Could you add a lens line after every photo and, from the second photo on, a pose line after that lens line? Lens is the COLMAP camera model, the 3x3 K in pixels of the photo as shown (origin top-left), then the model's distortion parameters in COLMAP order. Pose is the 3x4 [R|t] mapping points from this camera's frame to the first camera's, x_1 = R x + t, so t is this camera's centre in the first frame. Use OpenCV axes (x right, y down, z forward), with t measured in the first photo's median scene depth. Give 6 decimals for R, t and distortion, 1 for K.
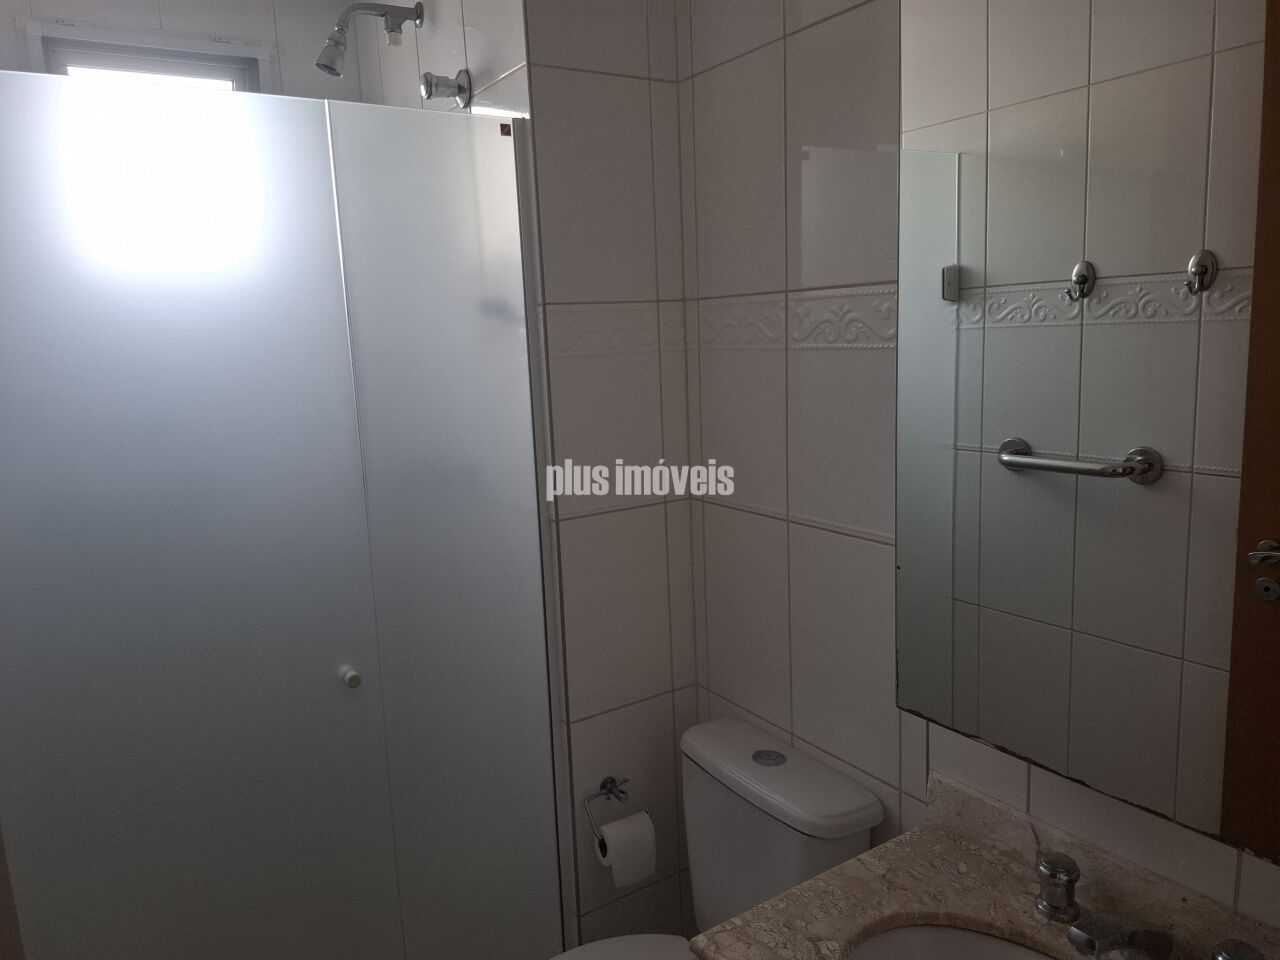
lens RADIAL K [[914.9, 0, 641.4], [0, 914.9, 478.2], [0, 0, 1]] dist [0.050654, -0.046419]
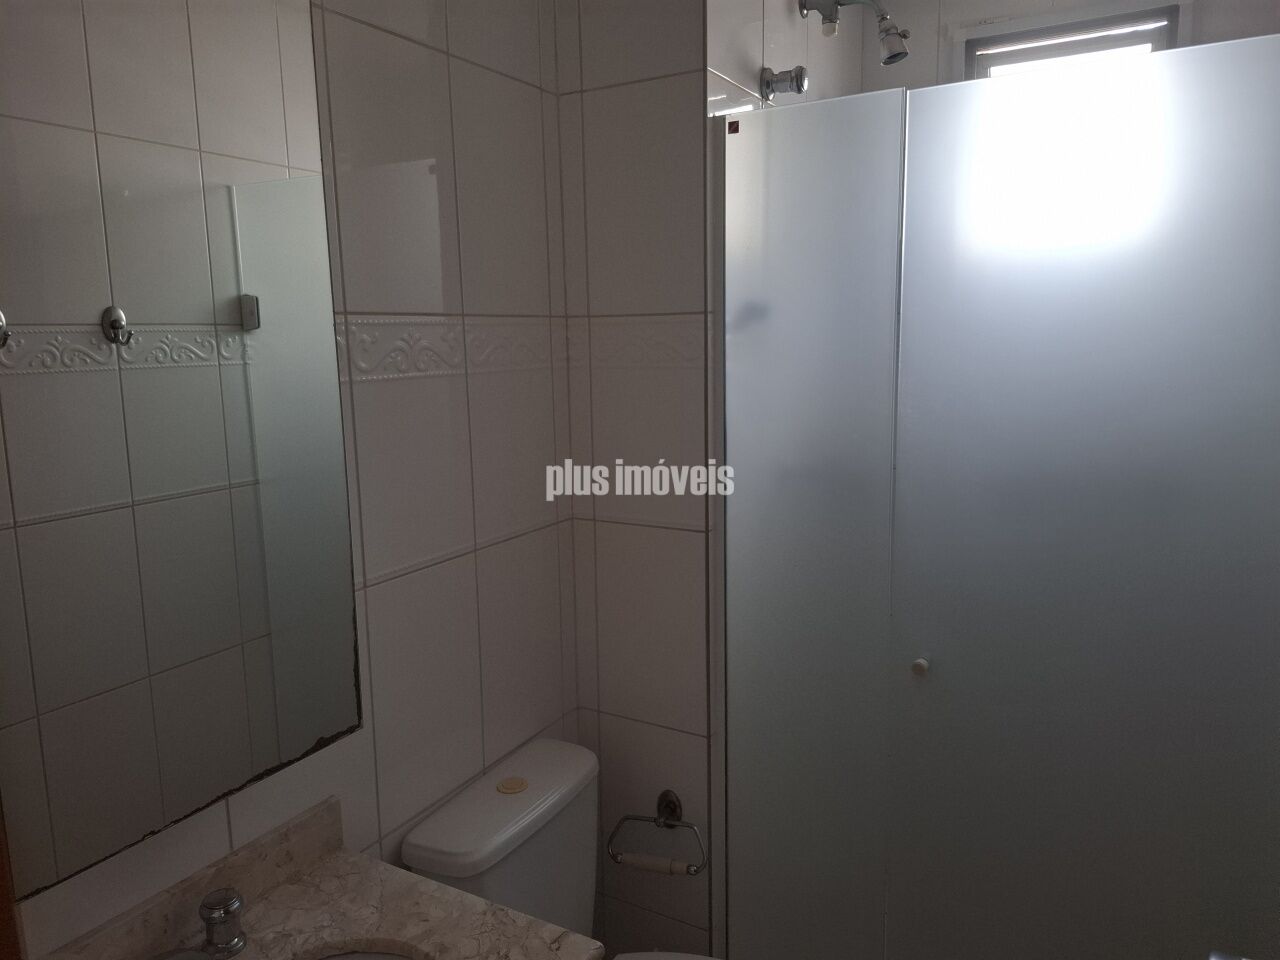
lens RADIAL K [[914.9, 0, 641.5], [0, 914.9, 481.0], [0, 0, 1]] dist [0.050654, -0.046419]
pose [[-0.452680, -0.082898, 0.887811, -0.761062], [0.191373, 0.963435, 0.187537, -0.172360], [-0.870894, 0.254798, -0.420264, 1.229323]]
